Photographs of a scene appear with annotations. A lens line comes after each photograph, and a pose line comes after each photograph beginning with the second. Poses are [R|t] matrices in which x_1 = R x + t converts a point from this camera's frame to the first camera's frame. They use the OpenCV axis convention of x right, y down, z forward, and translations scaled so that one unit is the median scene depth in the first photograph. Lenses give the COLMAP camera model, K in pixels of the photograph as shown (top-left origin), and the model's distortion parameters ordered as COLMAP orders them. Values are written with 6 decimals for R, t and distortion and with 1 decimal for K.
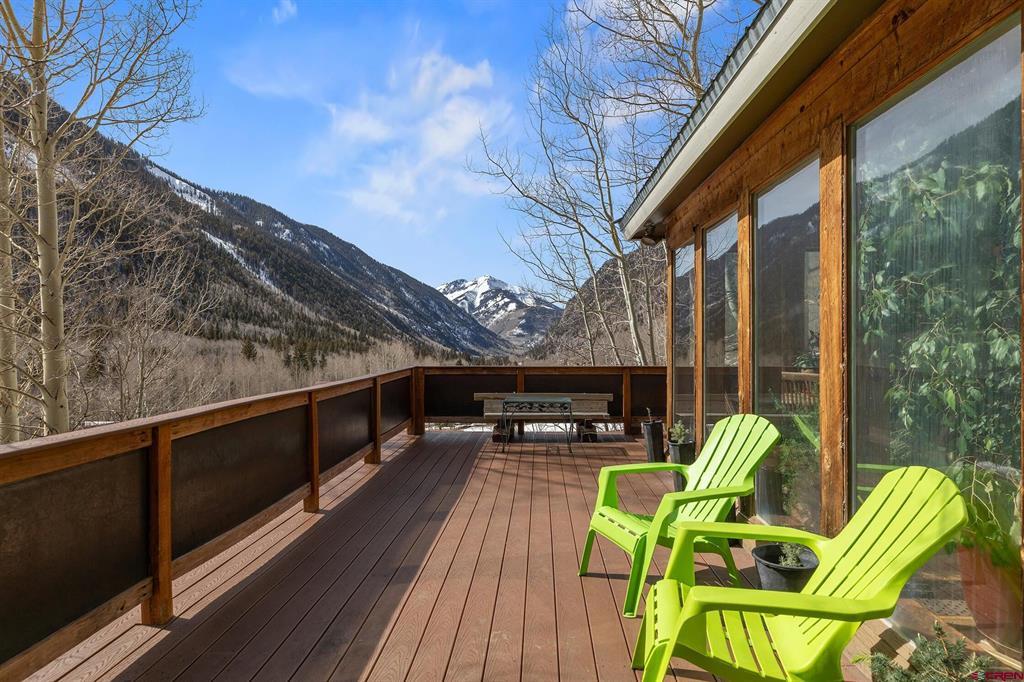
lens RADIAL K [[560.0, 0, 507.0], [0, 560.0, 347.1], [0, 0, 1]] dist [0.005148, 0.000106]
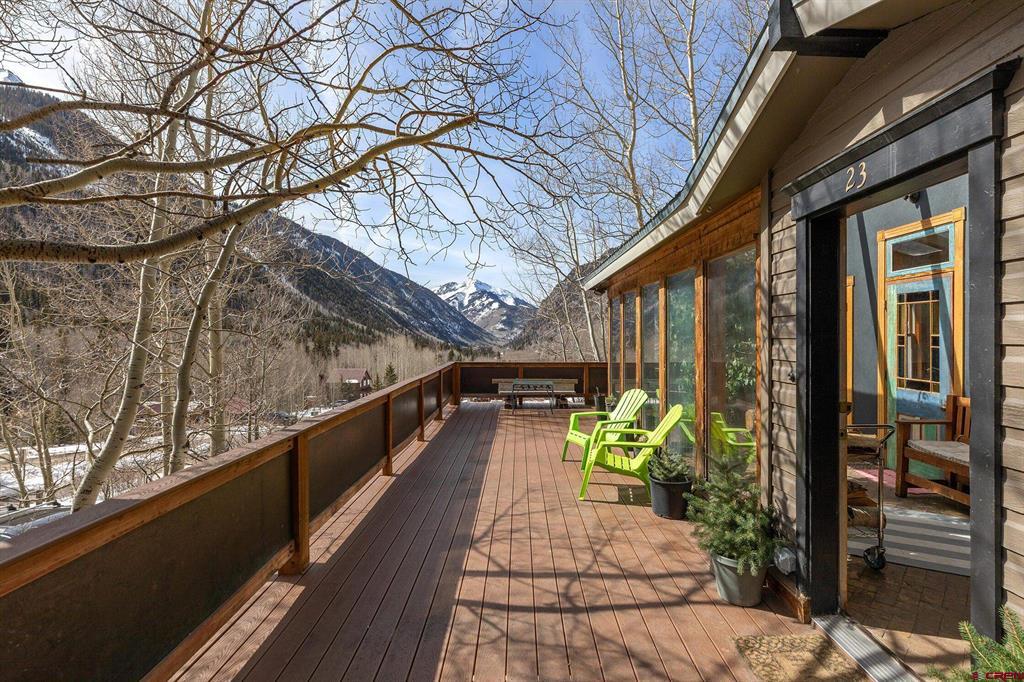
lens RADIAL K [[496.6, 0, 514.8], [0, 496.6, 333.1], [0, 0, 1]] dist [-0.004057, -0.000091]
pose [[0.998338, 0.003652, 0.057515, -0.058823], [-0.003186, 0.999961, -0.008189, -0.029680], [-0.057543, 0.007992, 0.998311, -0.330452]]
